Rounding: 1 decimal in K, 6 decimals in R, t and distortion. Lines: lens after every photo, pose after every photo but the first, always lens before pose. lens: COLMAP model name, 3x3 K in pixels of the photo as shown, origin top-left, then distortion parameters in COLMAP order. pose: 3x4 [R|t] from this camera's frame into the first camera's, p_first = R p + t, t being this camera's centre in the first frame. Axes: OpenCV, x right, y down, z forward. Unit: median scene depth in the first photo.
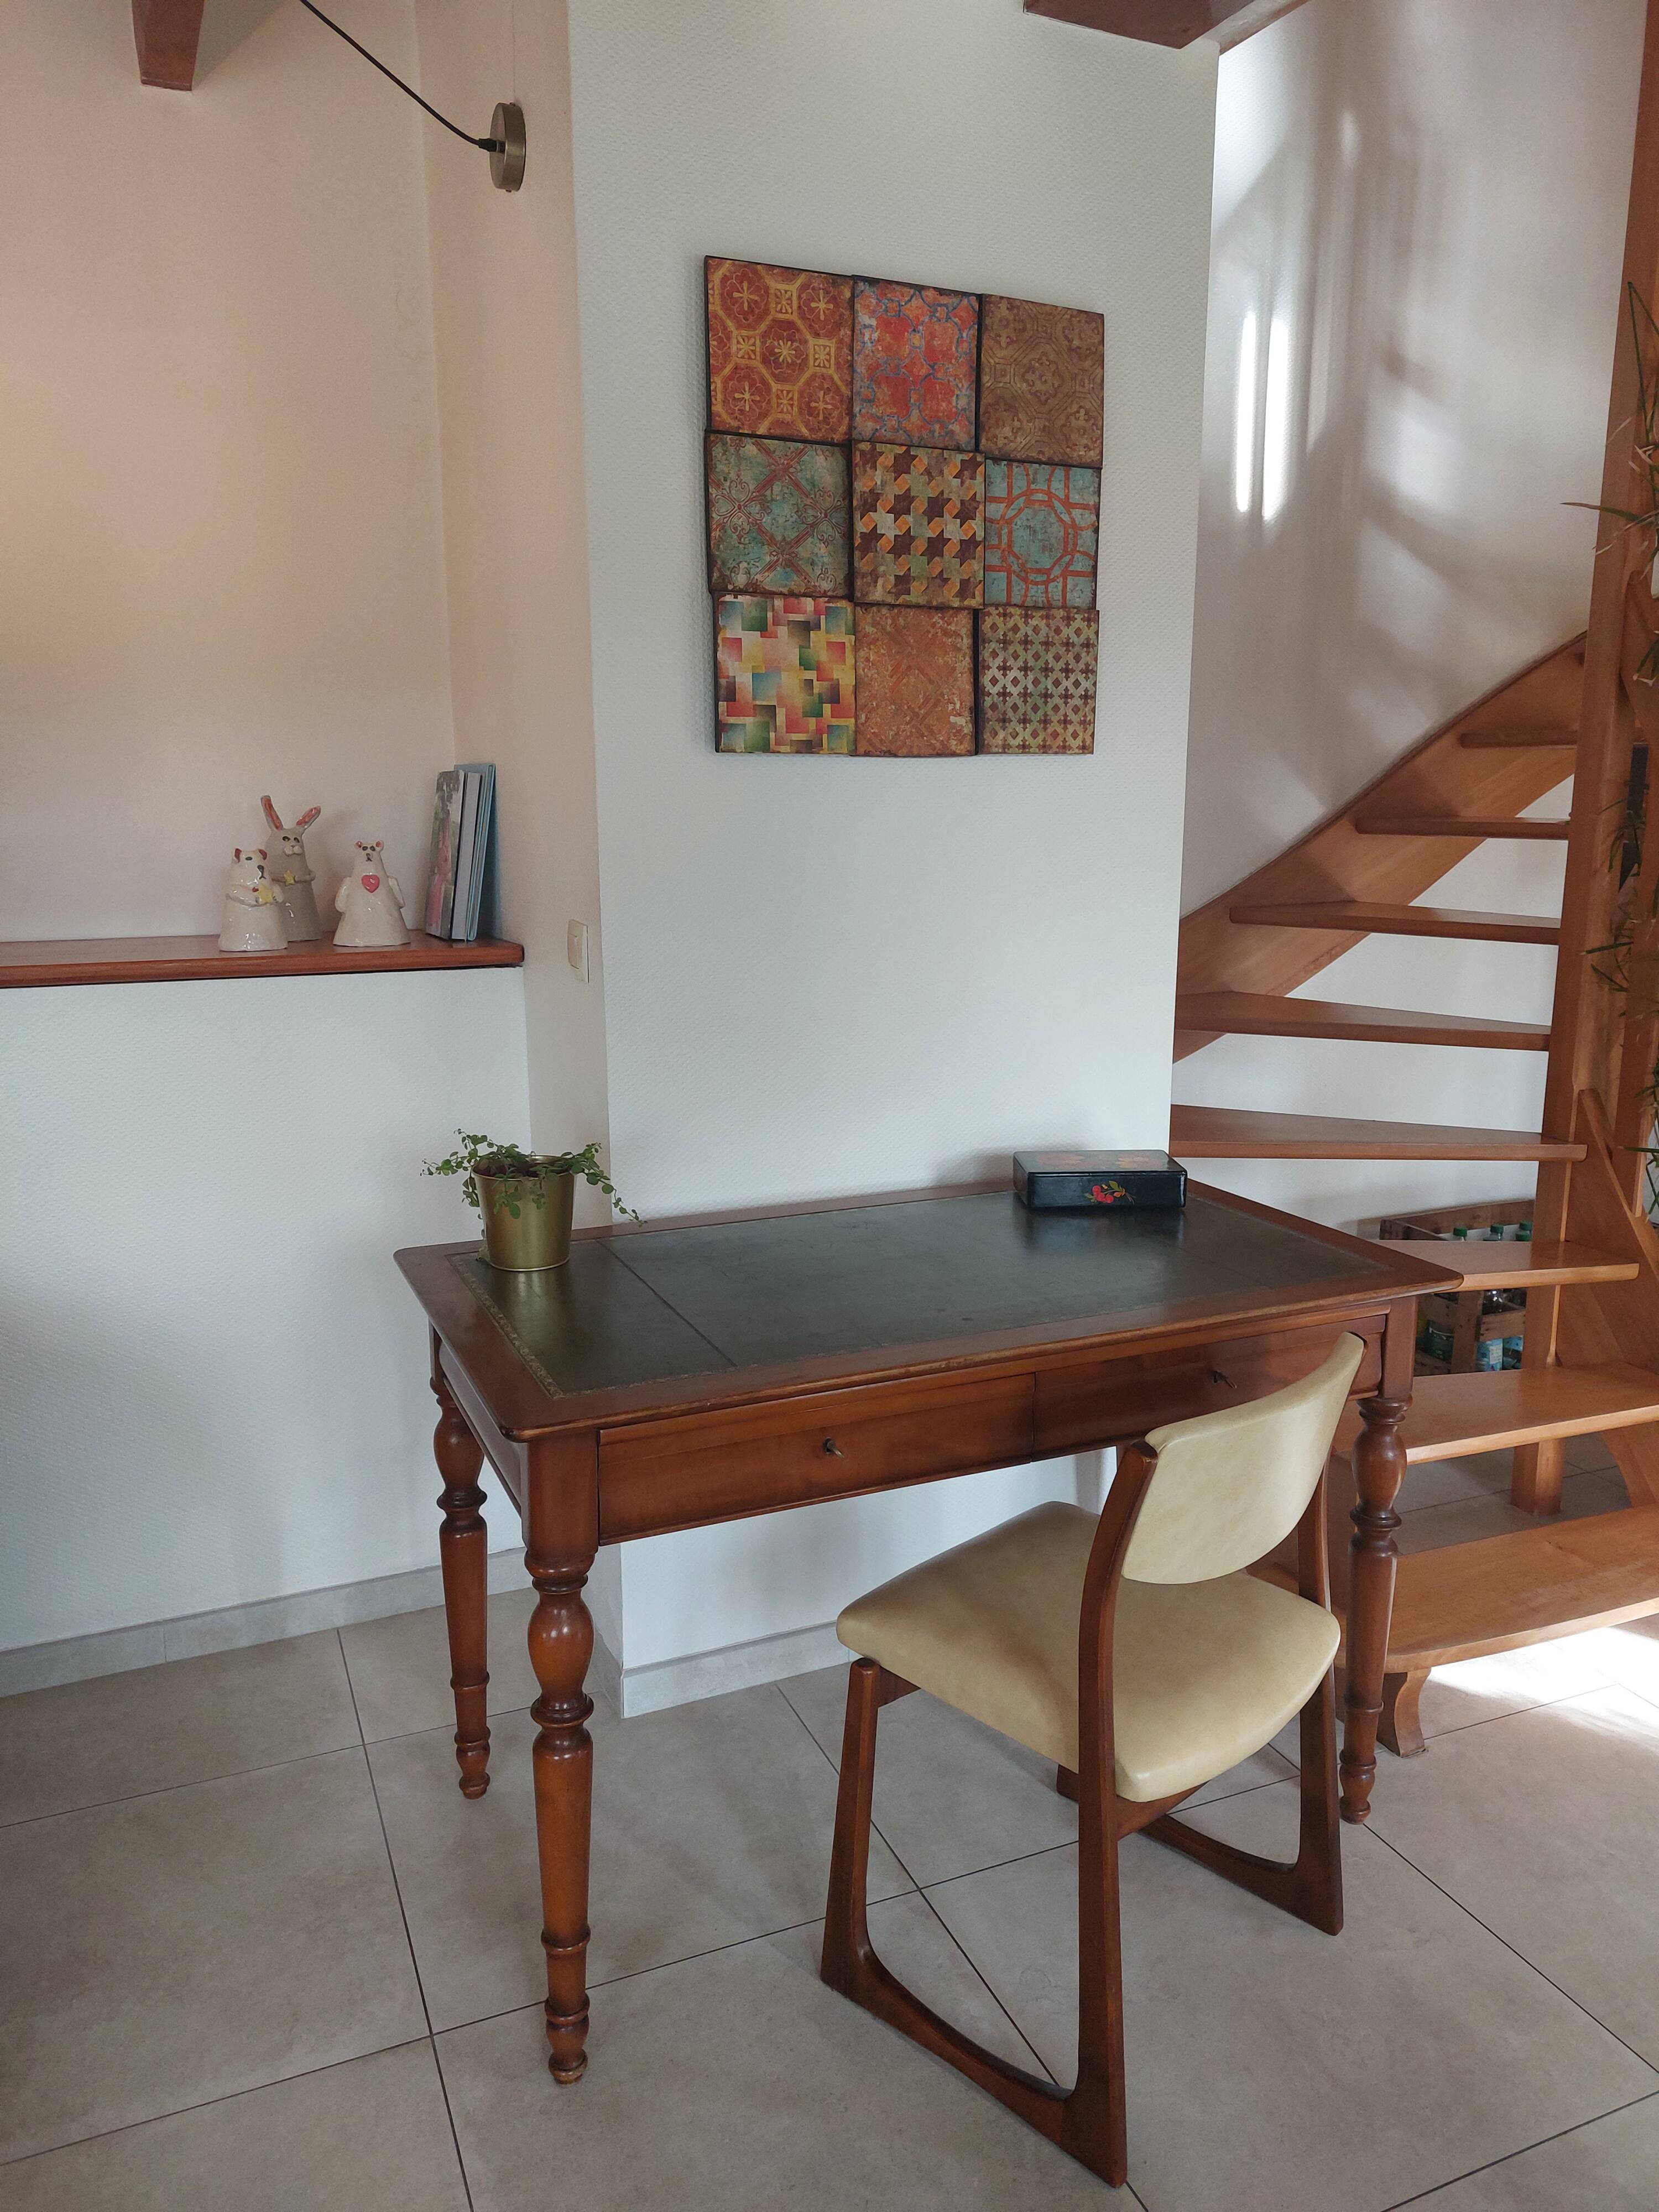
lens RADIAL K [[1631.3, 0, 850.8], [0, 1631.3, 1095.1], [0, 0, 1]] dist [0.054580, -0.063385]
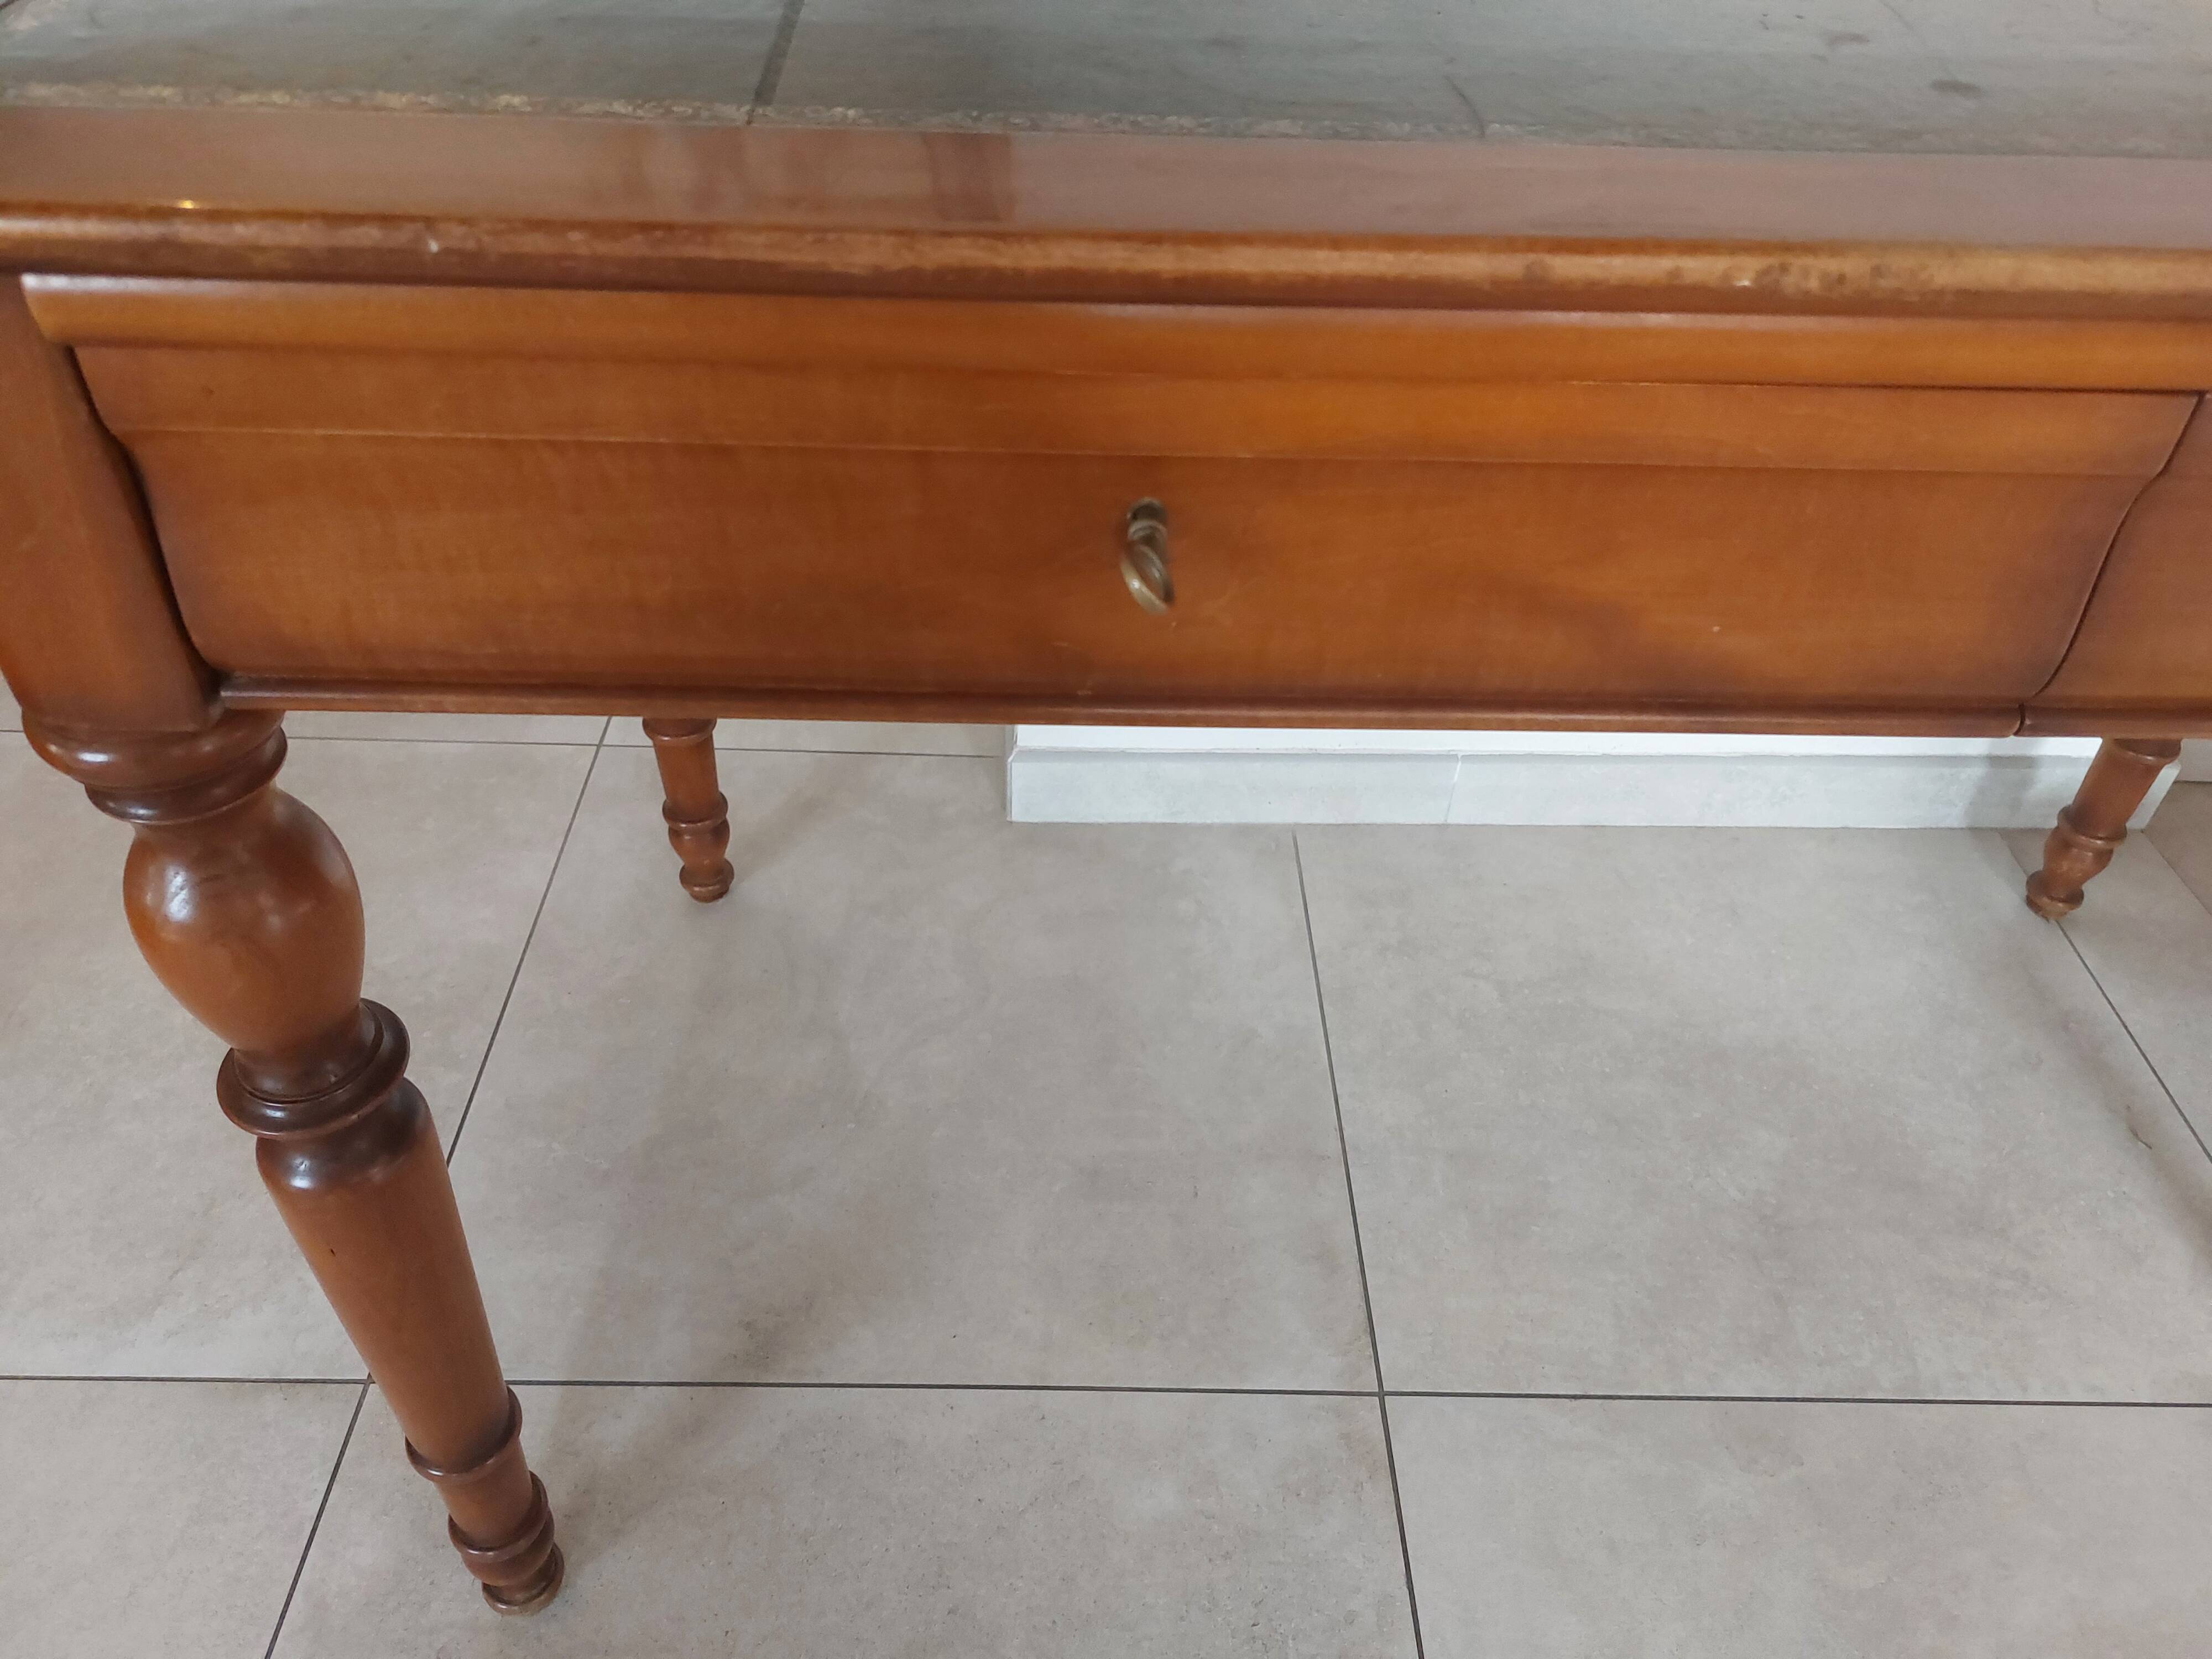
lens RADIAL K [[1631.3, 0, 1062.2], [0, 1631.3, 831.5], [0, 0, 1]] dist [0.054580, -0.063385]
pose [[0.914270, 0.283942, -0.288943, 0.047128], [-0.100156, 0.849542, 0.517926, 0.105295], [0.392530, -0.444584, 0.805149, 0.640955]]
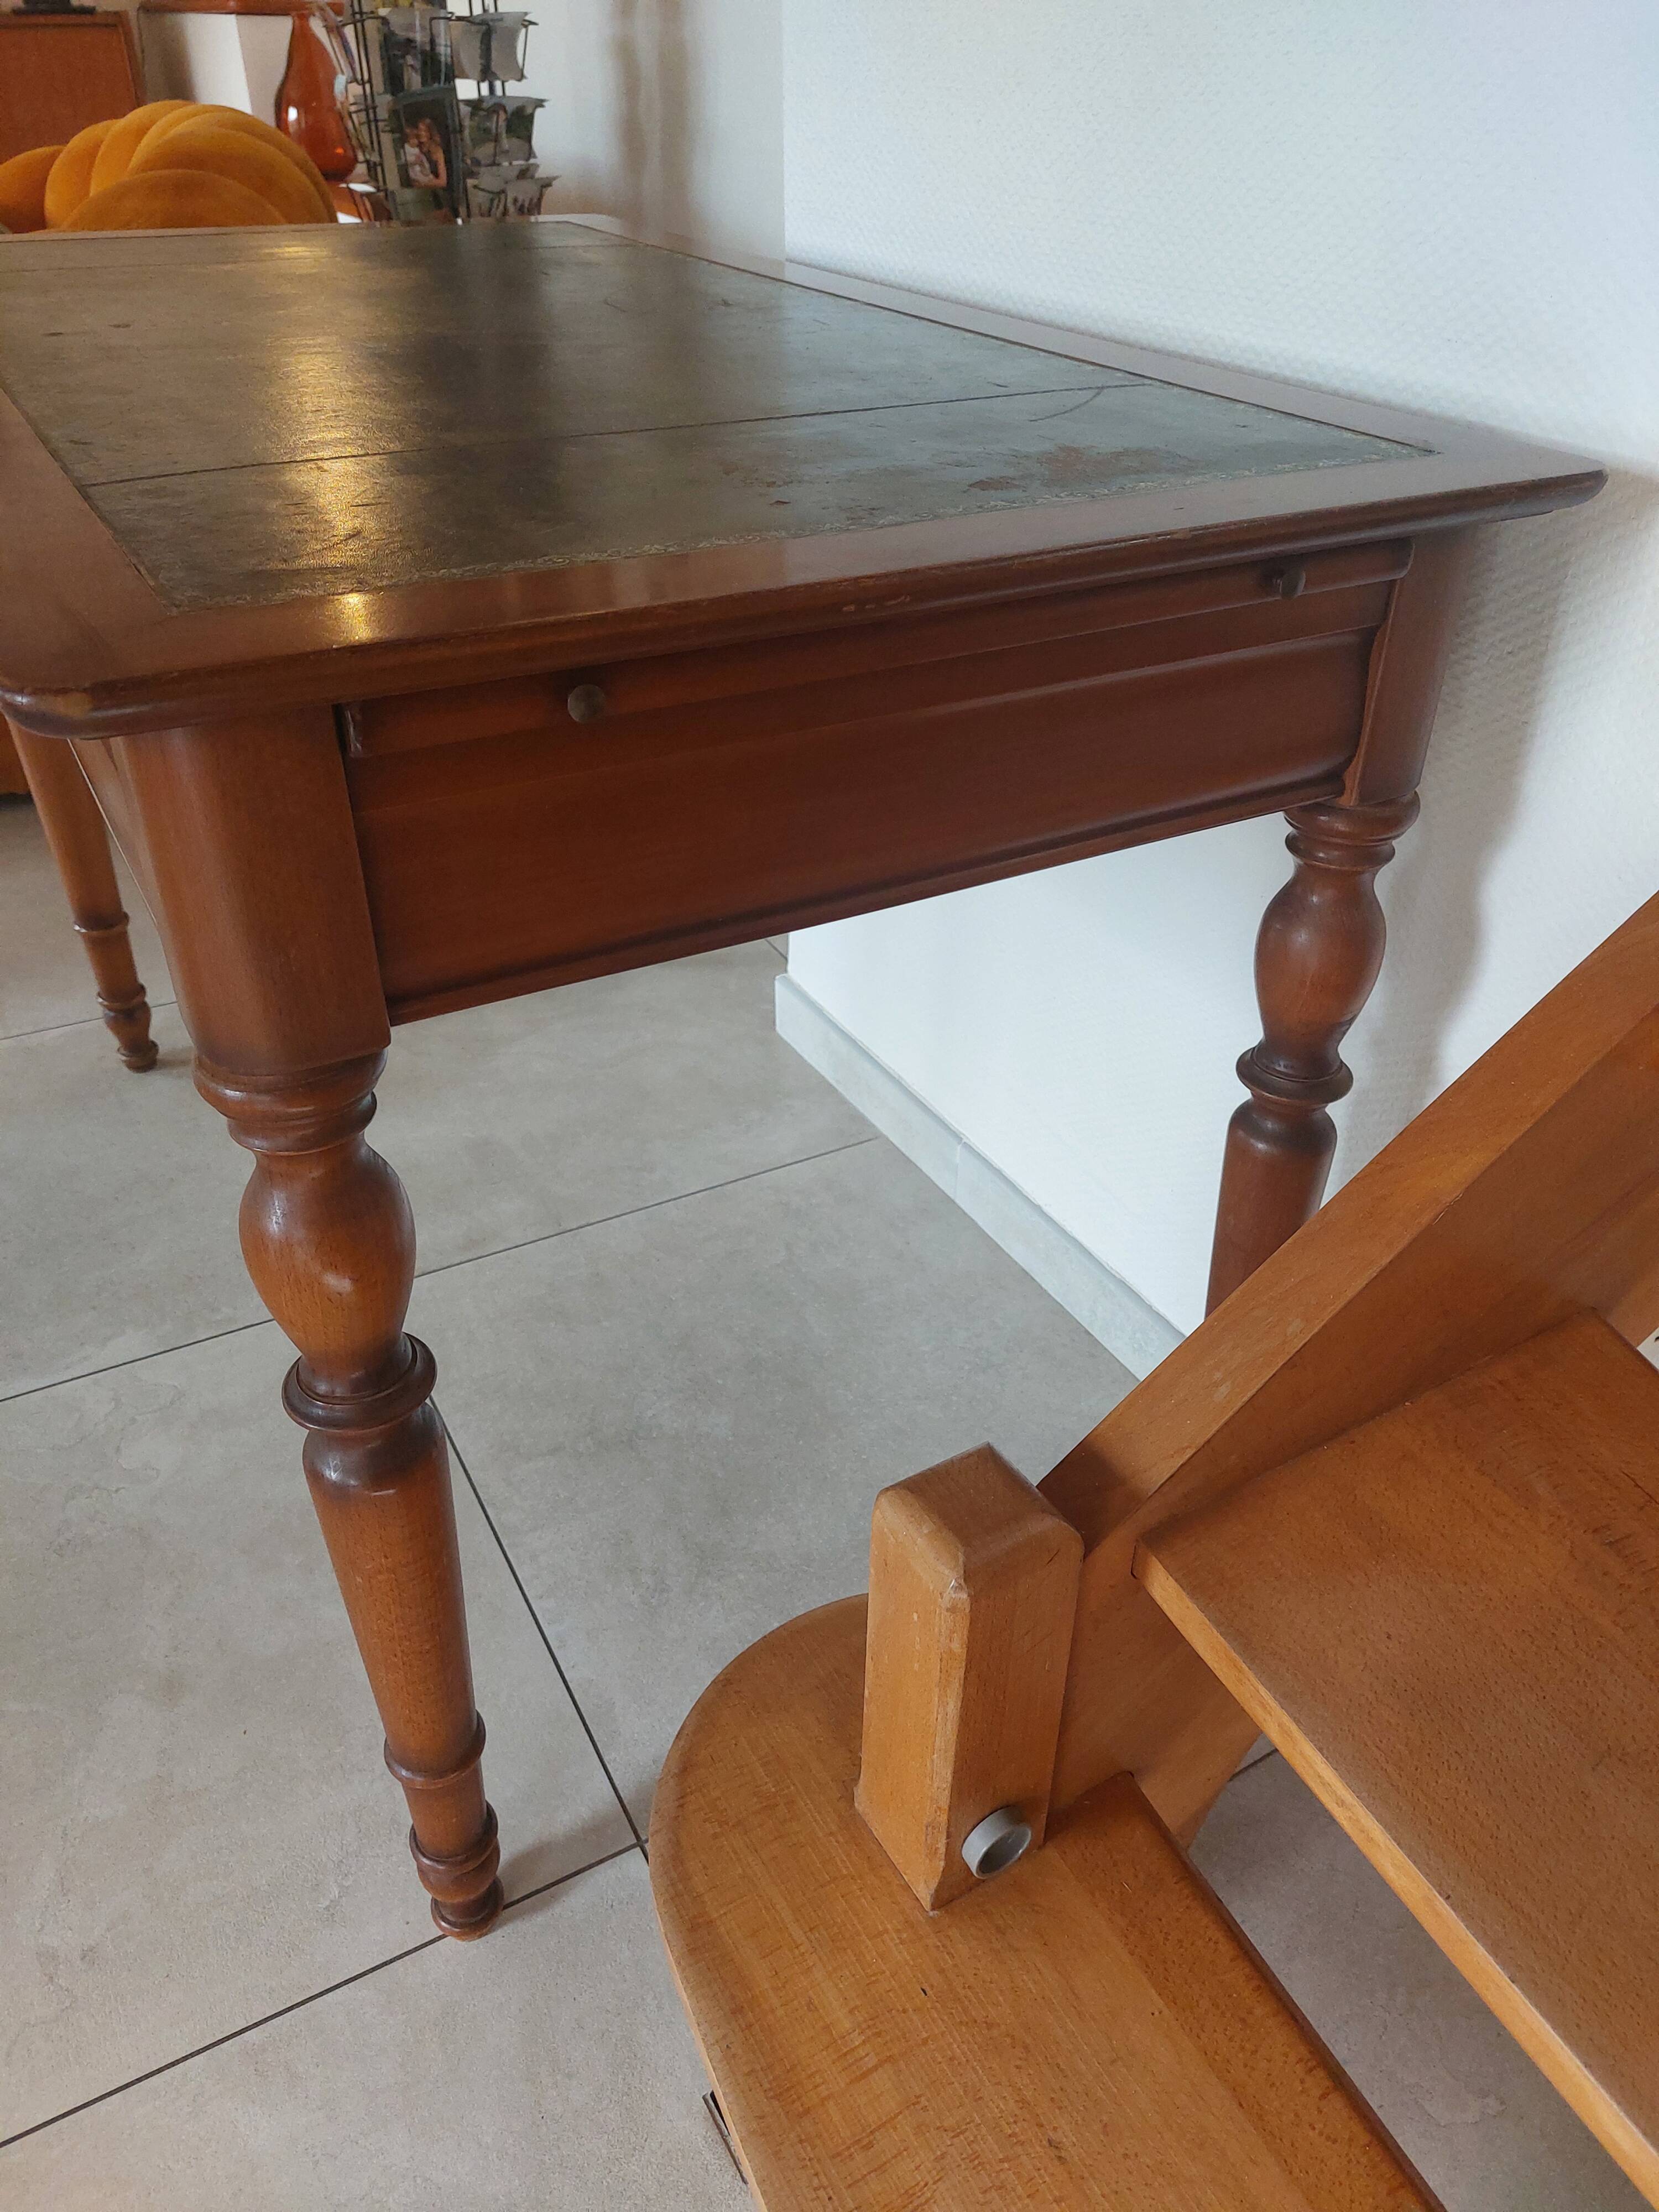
lens RADIAL K [[1631.3, 0, 824.5], [0, 1631.3, 1114.8], [0, 0, 1]] dist [0.054580, -0.063385]
pose [[0.071043, 0.551564, -0.831102, 0.584222], [-0.191311, 0.825273, 0.531342, 0.011932], [0.978955, 0.121251, 0.164151, 1.041762]]
